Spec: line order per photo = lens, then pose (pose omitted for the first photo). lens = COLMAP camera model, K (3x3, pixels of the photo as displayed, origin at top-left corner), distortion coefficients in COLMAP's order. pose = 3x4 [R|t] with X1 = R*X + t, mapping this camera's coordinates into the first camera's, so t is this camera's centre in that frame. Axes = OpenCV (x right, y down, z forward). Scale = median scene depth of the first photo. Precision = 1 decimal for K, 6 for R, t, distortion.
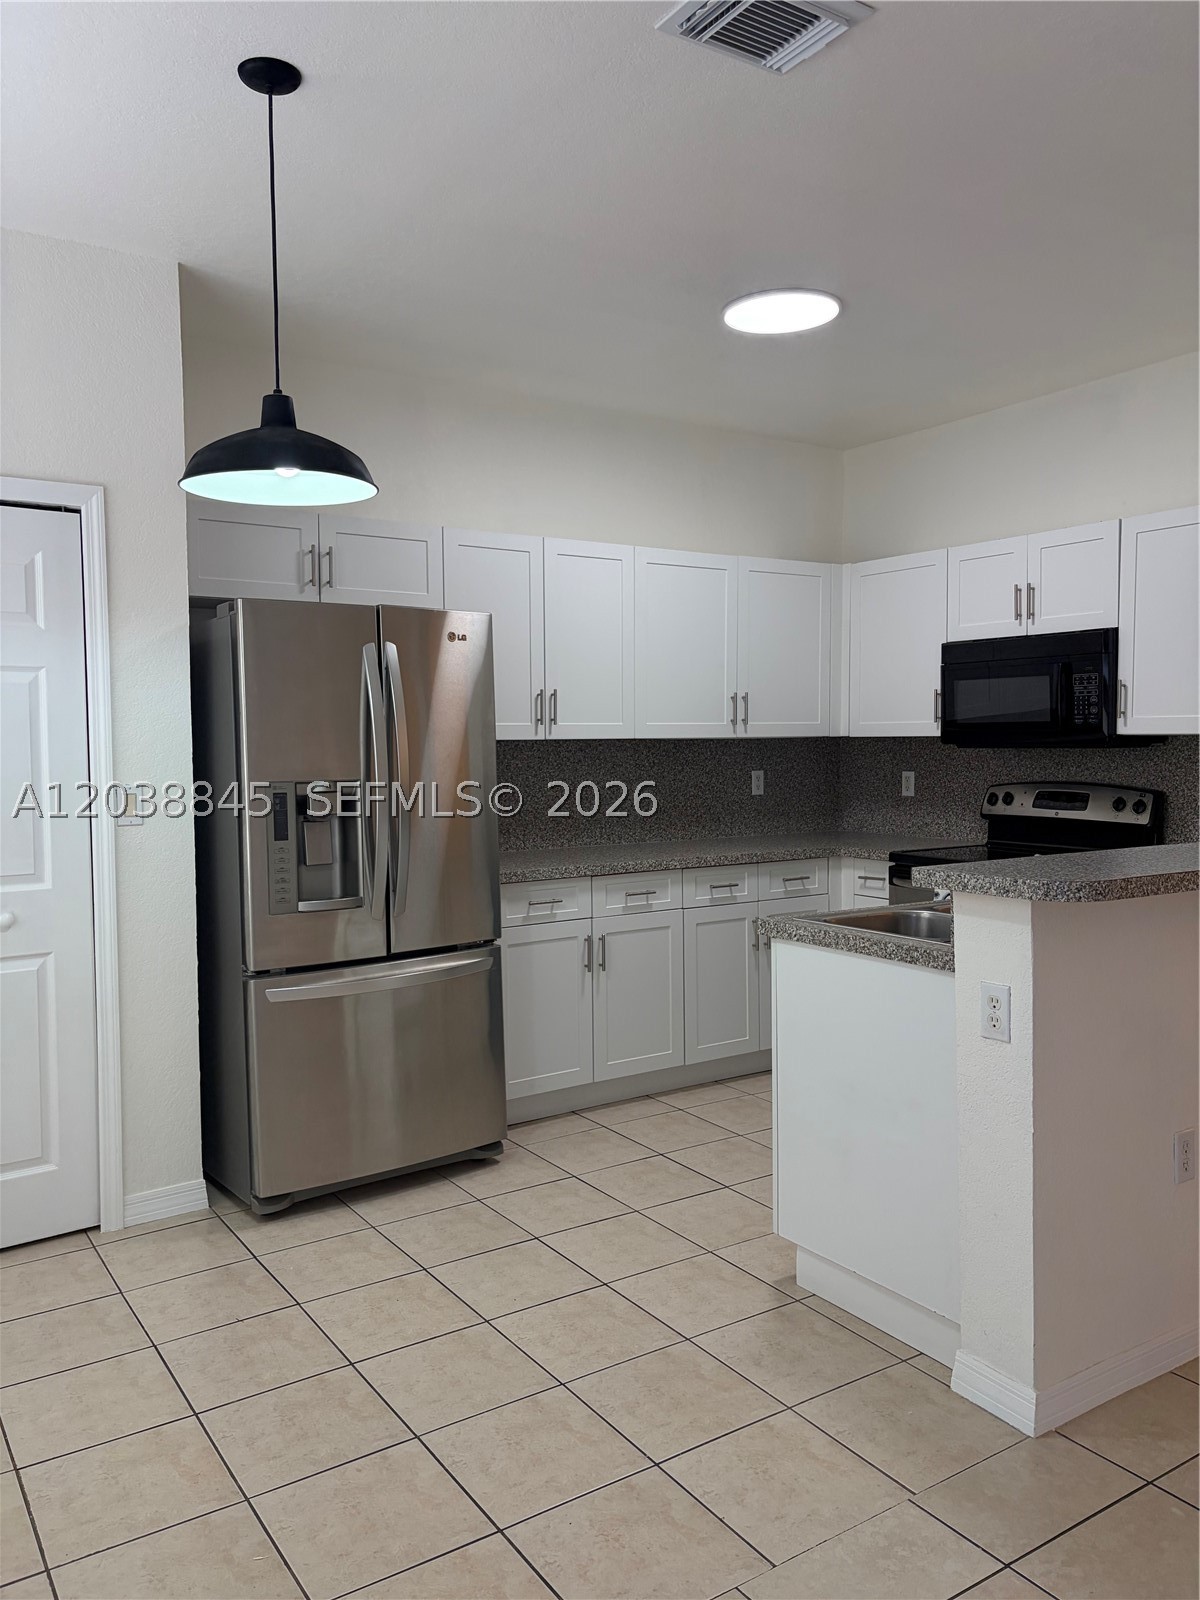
lens RADIAL K [[1210.3, 0, 598.5], [0, 1210.3, 797.7], [0, 0, 1]] dist [0.042539, -0.013592]
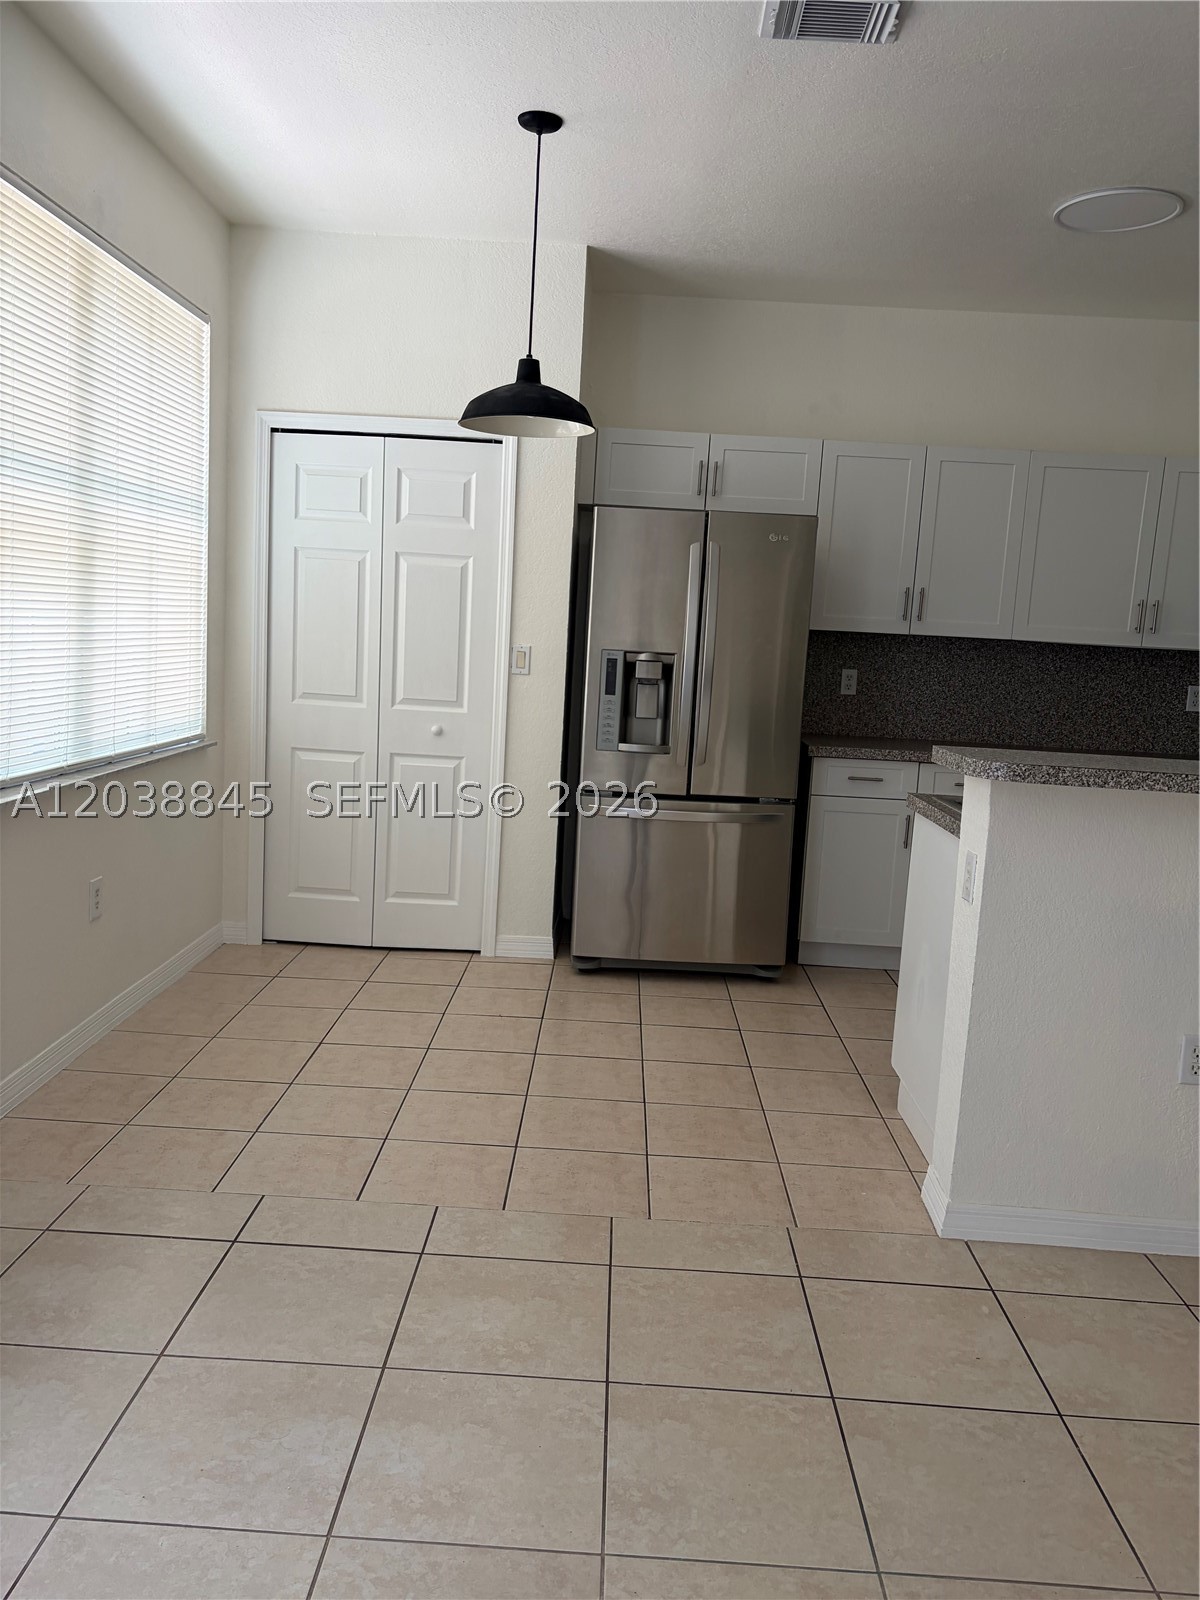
lens RADIAL K [[1210.3, 0, 607.1], [0, 1210.3, 800.4], [0, 0, 1]] dist [0.042539, -0.013592]
pose [[0.822527, 0.134638, -0.552560, 0.477408], [-0.089337, 0.990100, 0.108265, 0.007435], [0.561666, -0.039686, 0.826412, -0.086706]]
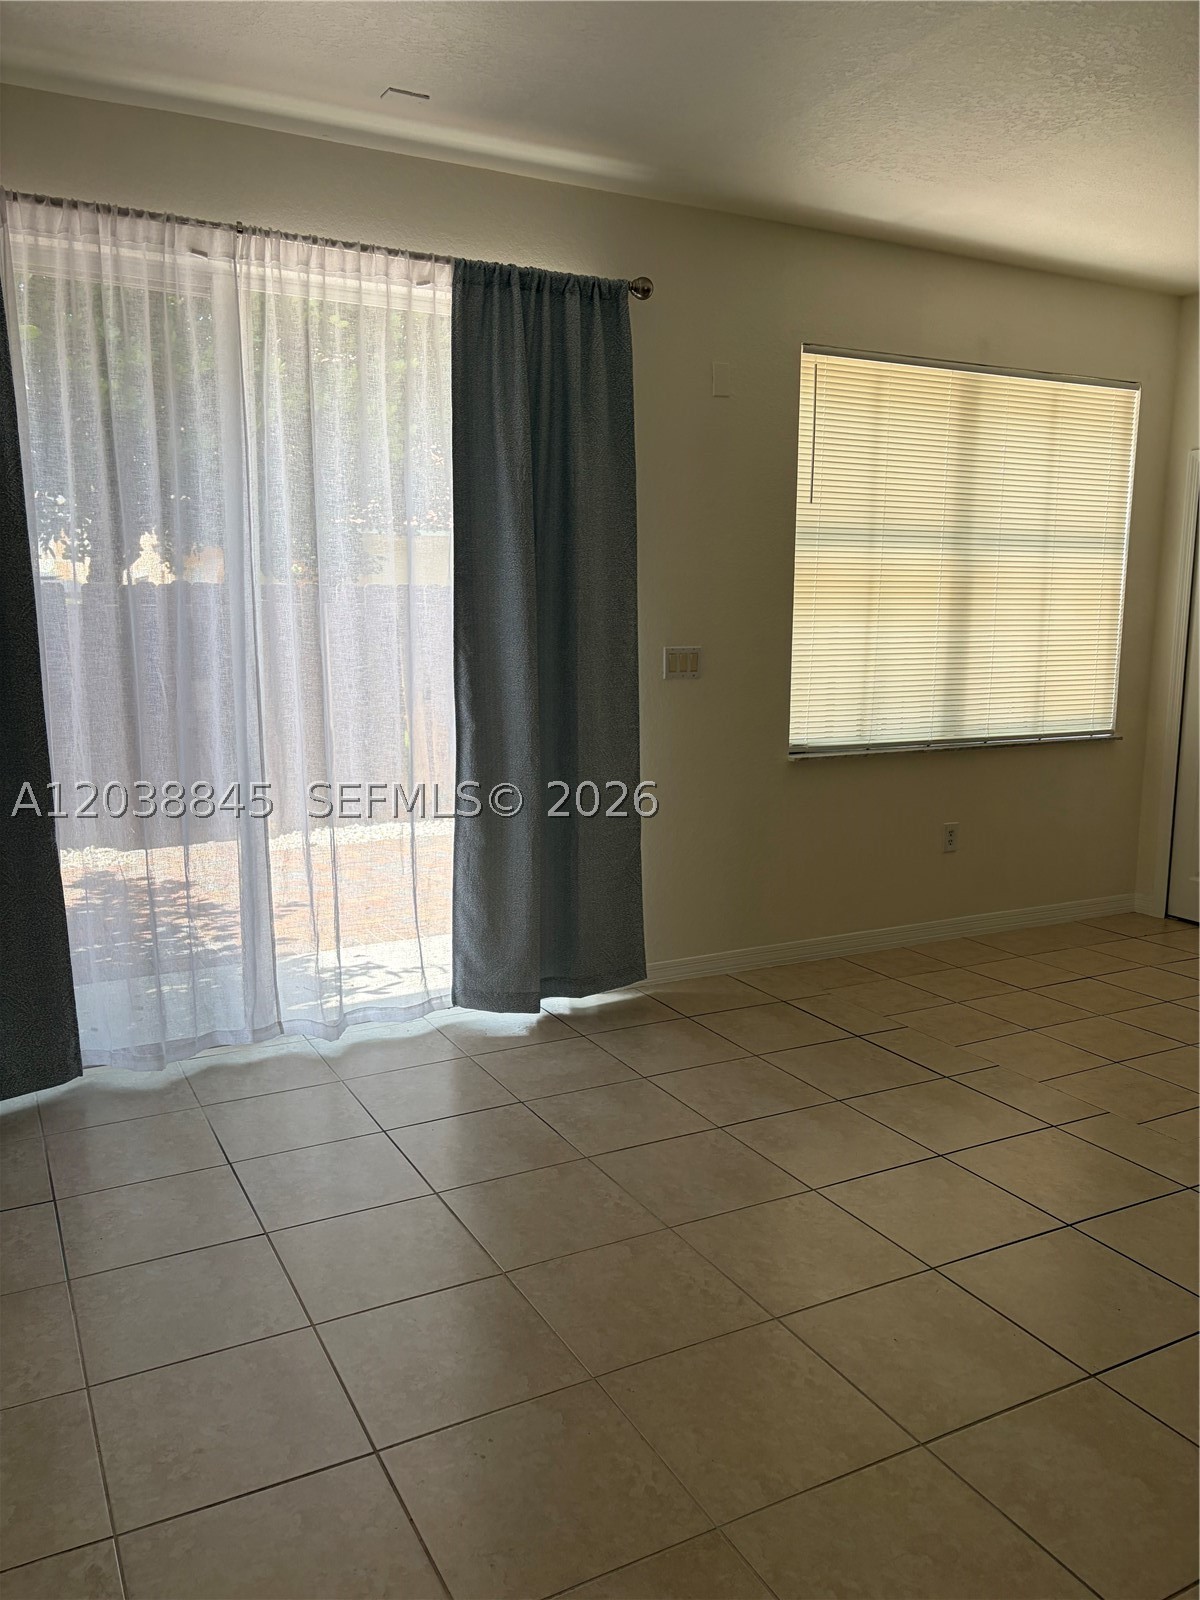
lens RADIAL K [[1210.3, 0, 590.6], [0, 1210.3, 804.2], [0, 0, 1]] dist [0.042539, -0.013592]
pose [[-0.098115, 0.155782, -0.982907, 1.038884], [-0.045954, 0.985909, 0.160845, -0.011132], [0.994114, 0.060950, -0.089574, 0.239114]]
